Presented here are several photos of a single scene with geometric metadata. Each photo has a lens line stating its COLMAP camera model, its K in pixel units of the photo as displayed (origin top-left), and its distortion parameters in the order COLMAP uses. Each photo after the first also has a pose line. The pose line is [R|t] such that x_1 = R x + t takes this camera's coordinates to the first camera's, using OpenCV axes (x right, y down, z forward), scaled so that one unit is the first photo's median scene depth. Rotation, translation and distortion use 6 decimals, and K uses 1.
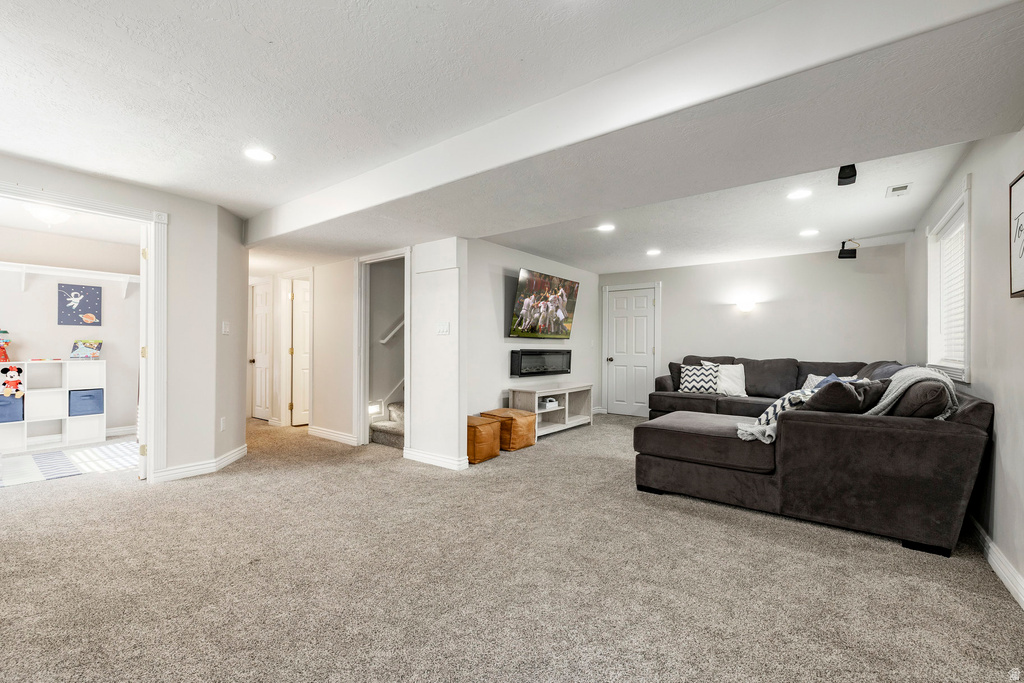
lens RADIAL K [[437.4, 0, 509.6], [0, 437.4, 343.4], [0, 0, 1]] dist [-0.001847, 0.000001]
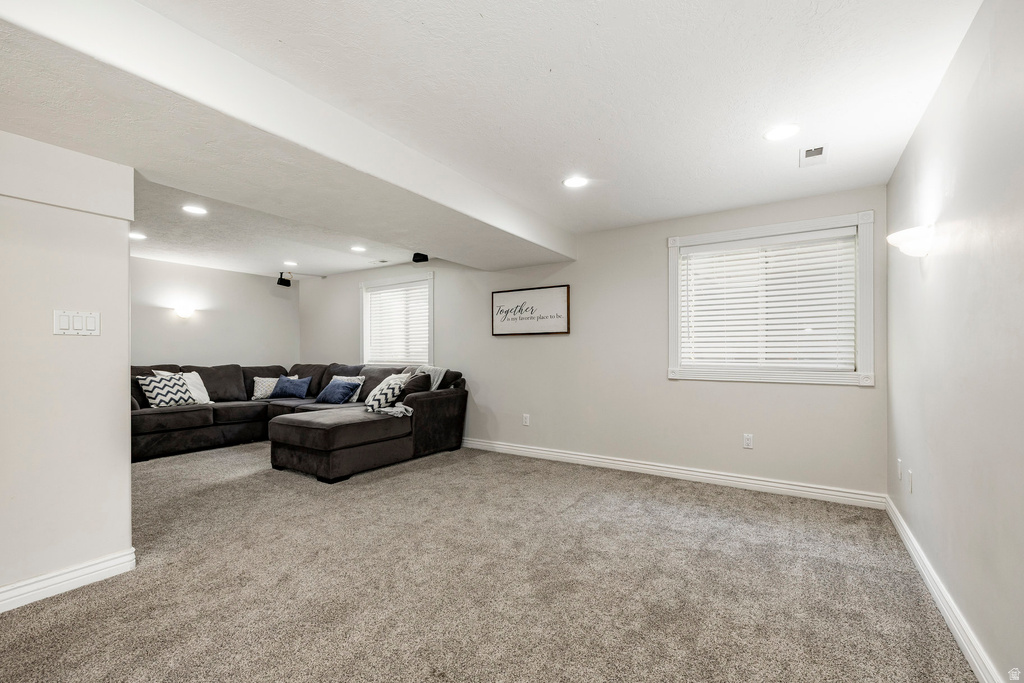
lens RADIAL K [[437.4, 0, 511.5], [0, 437.4, 350.8], [0, 0, 1]] dist [-0.001847, 0.000001]
pose [[-0.071908, 0.001222, 0.997411, -0.816999], [-0.008878, 0.999959, -0.001866, -0.006501], [-0.997372, -0.008989, -0.071894, 0.596290]]
